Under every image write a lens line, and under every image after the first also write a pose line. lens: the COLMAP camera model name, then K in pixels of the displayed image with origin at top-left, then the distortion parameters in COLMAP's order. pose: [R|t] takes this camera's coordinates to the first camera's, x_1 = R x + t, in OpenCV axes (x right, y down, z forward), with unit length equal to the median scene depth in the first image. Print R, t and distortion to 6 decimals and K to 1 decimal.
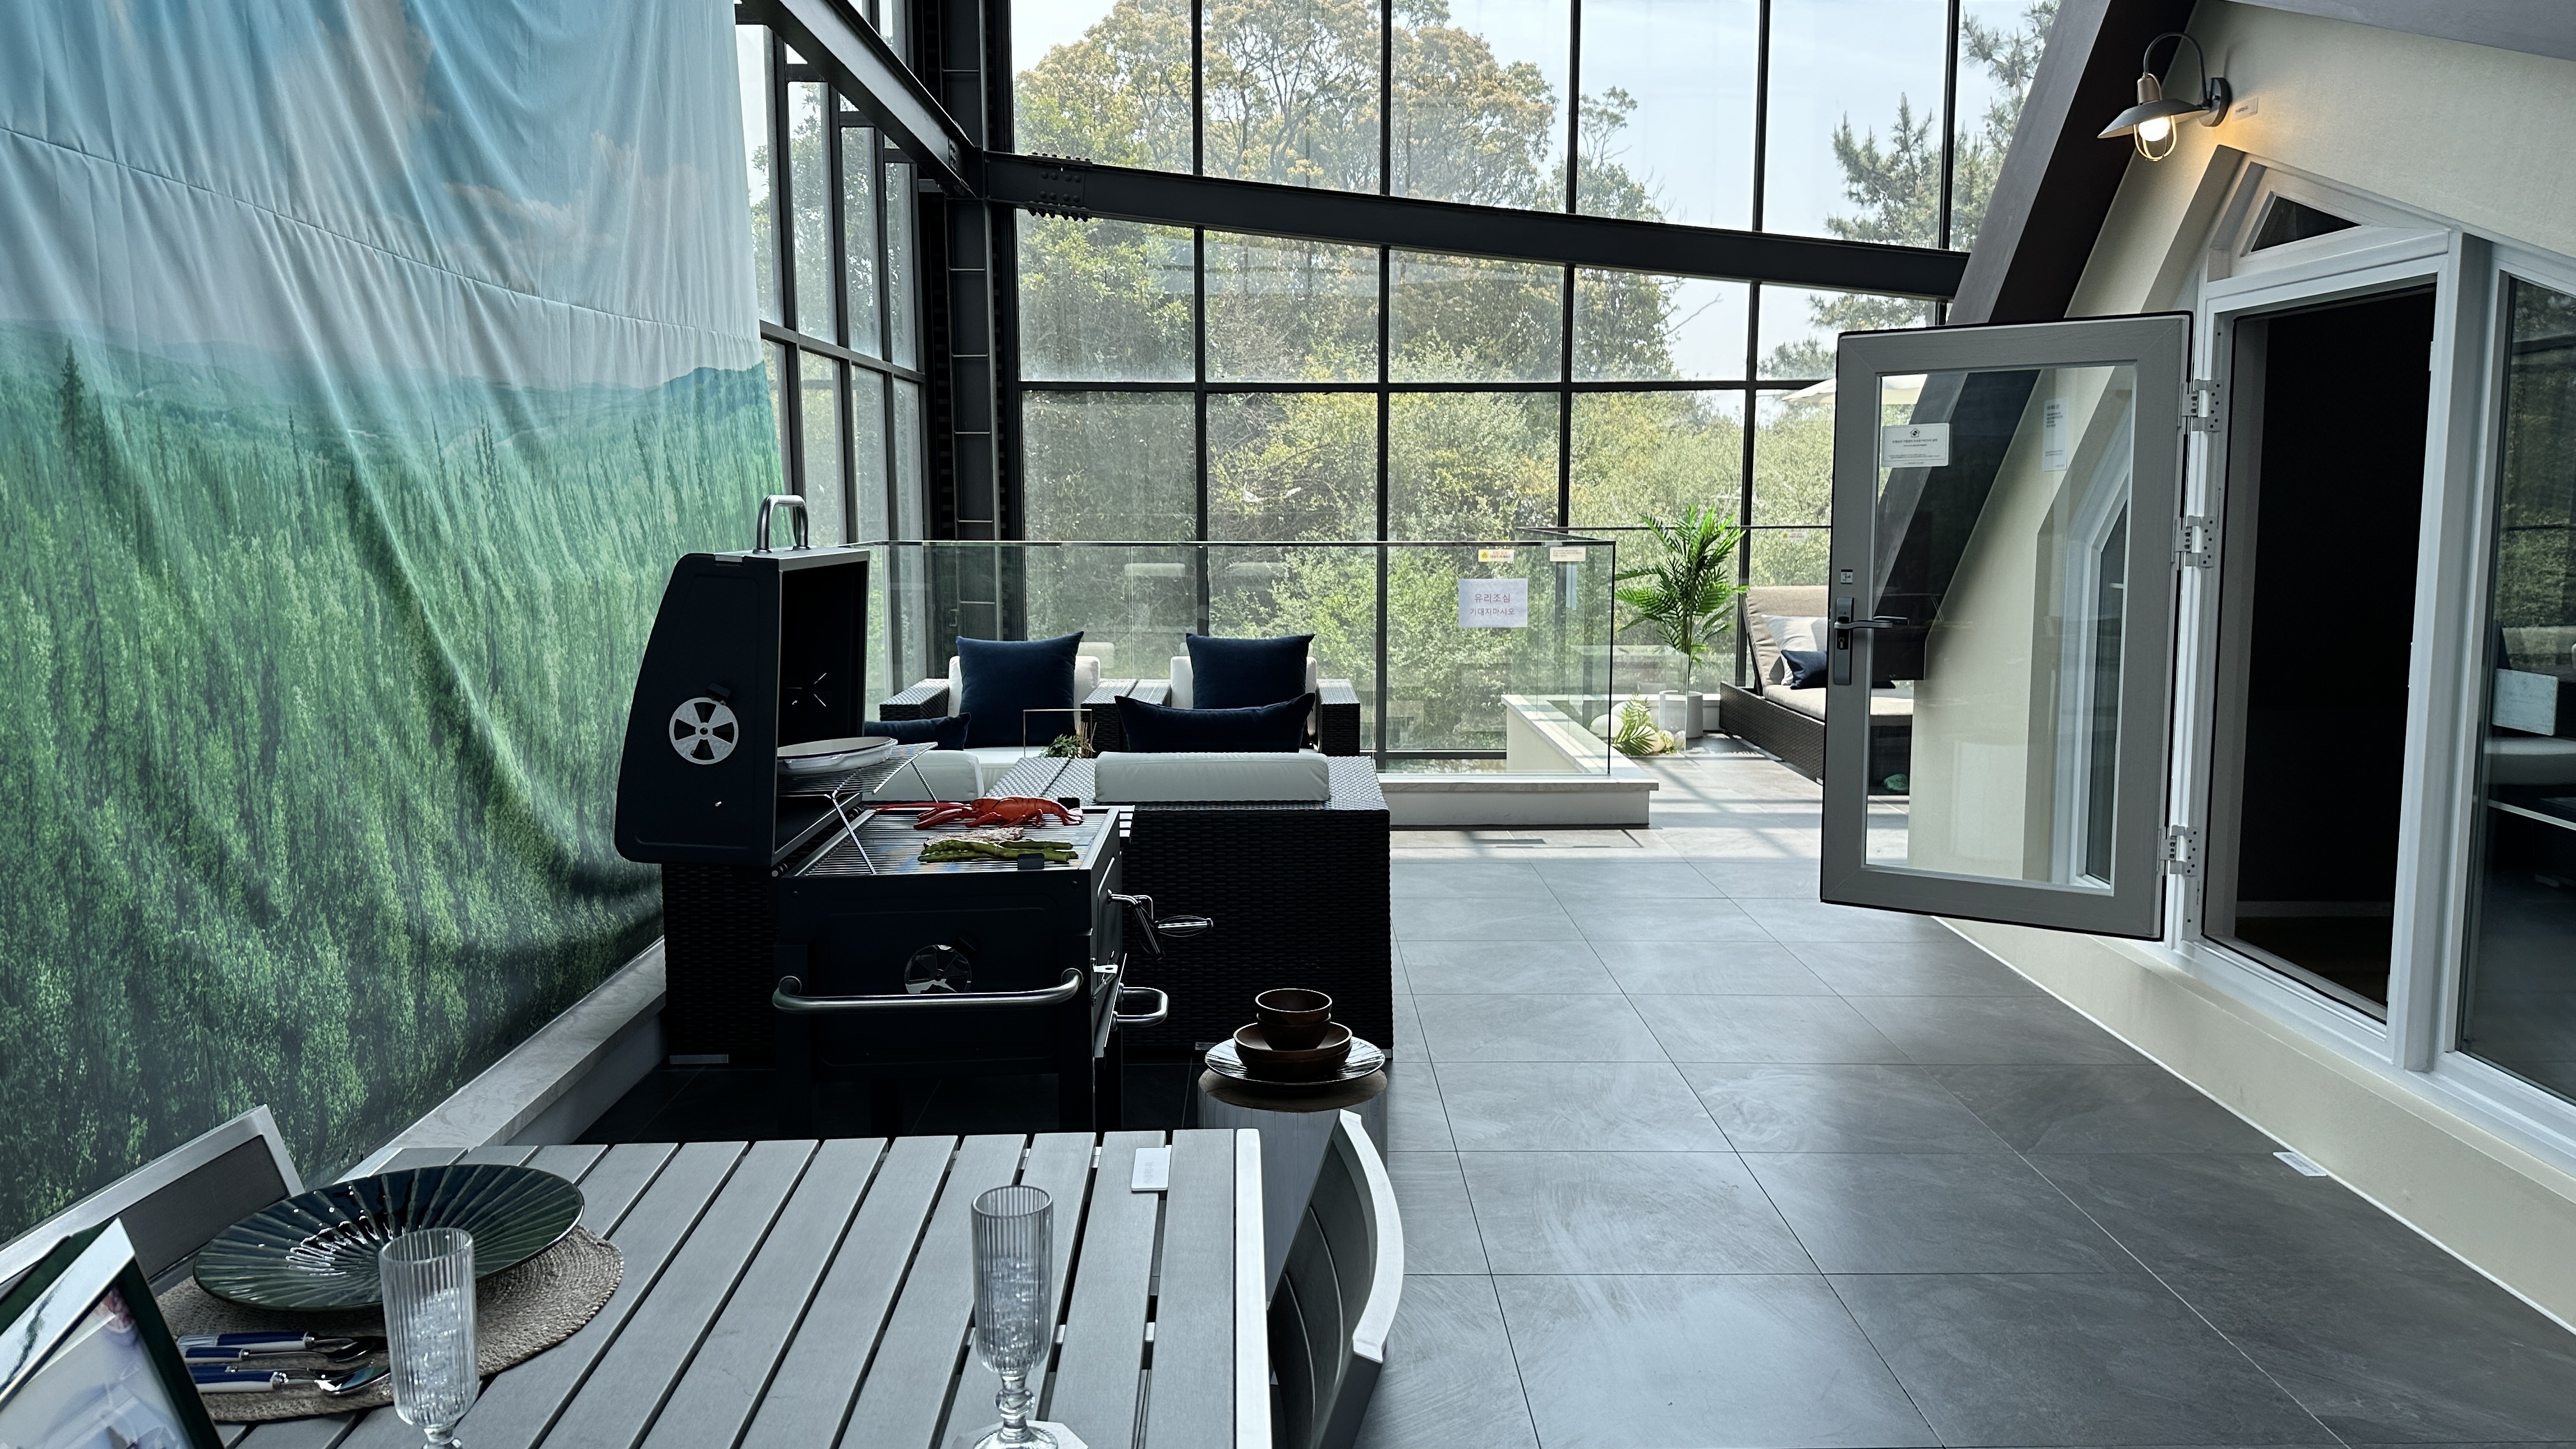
lens RADIAL K [[1857.3, 0, 1280.0], [0, 1857.3, 715.1], [0, 0, 1]] dist [0.088186, 0.000132]
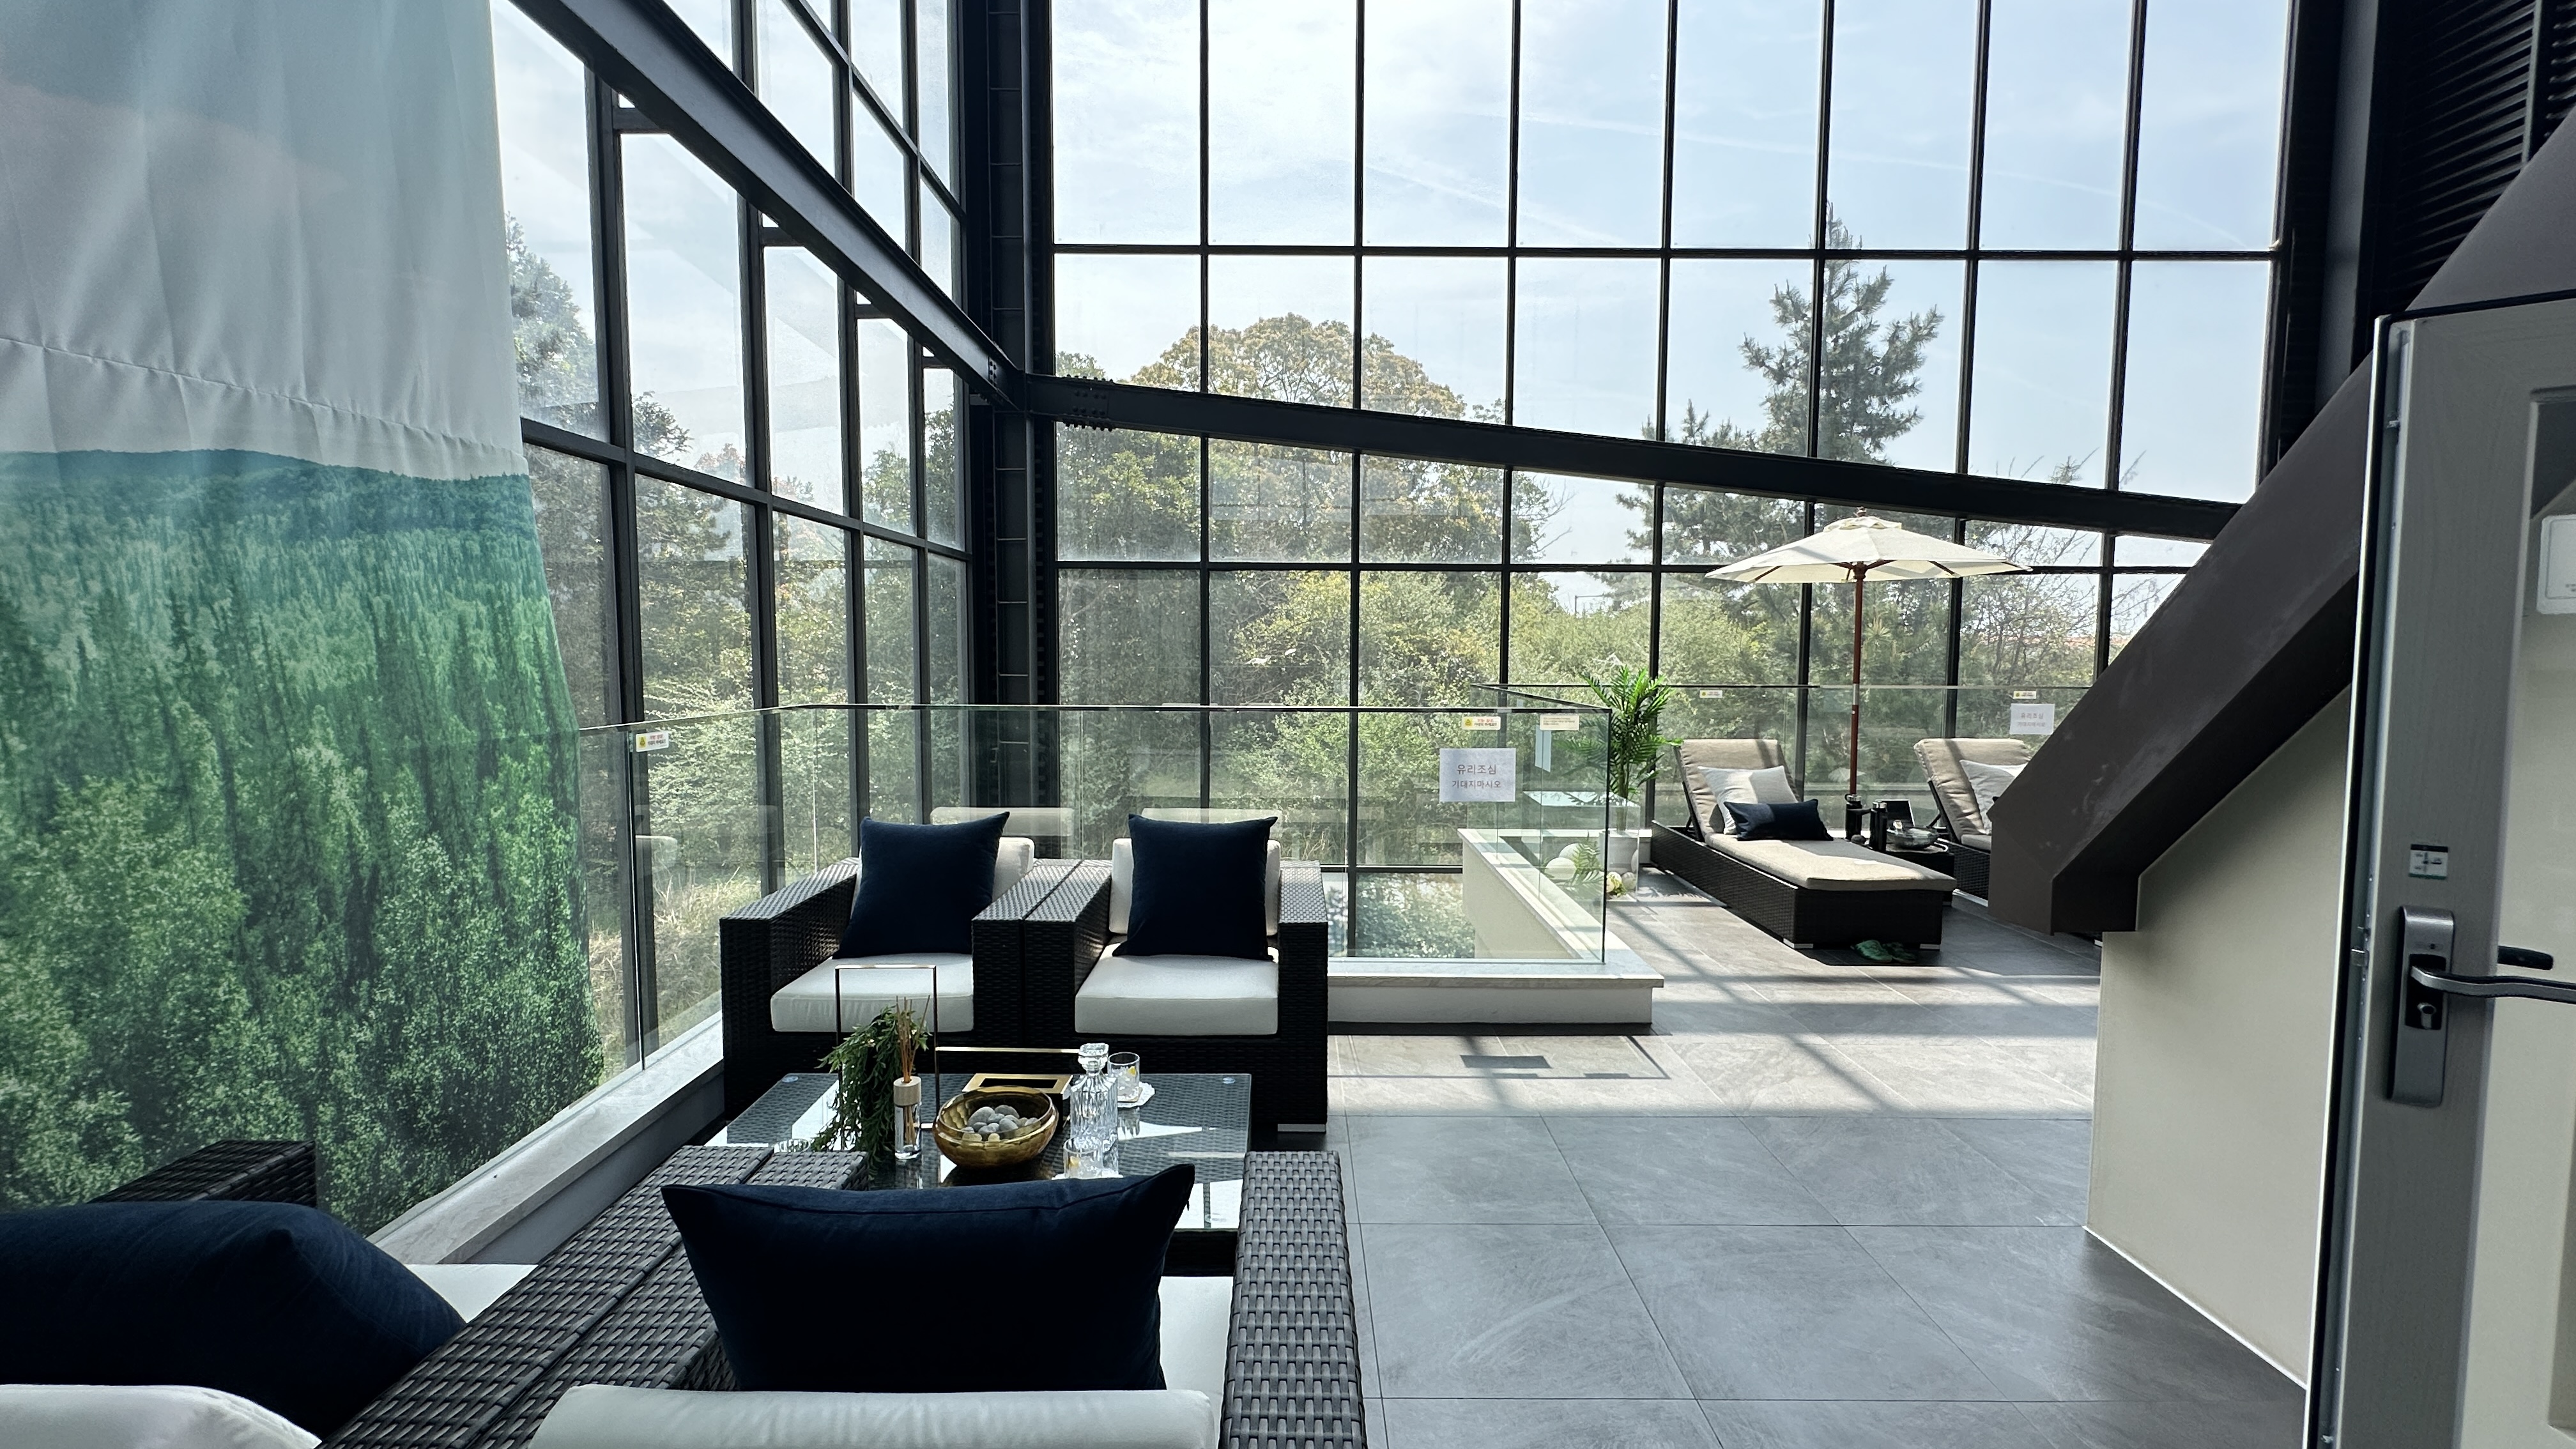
lens RADIAL K [[1026.9, 0, 1287.3], [0, 1026.9, 724.3], [0, 0, 1]] dist [-0.004370, 0.000479]
pose [[0.999949, 0.004517, -0.008999, 0.017848], [-0.004949, 0.998804, -0.048639, -0.041064], [0.008768, 0.048681, 0.998776, 0.339472]]
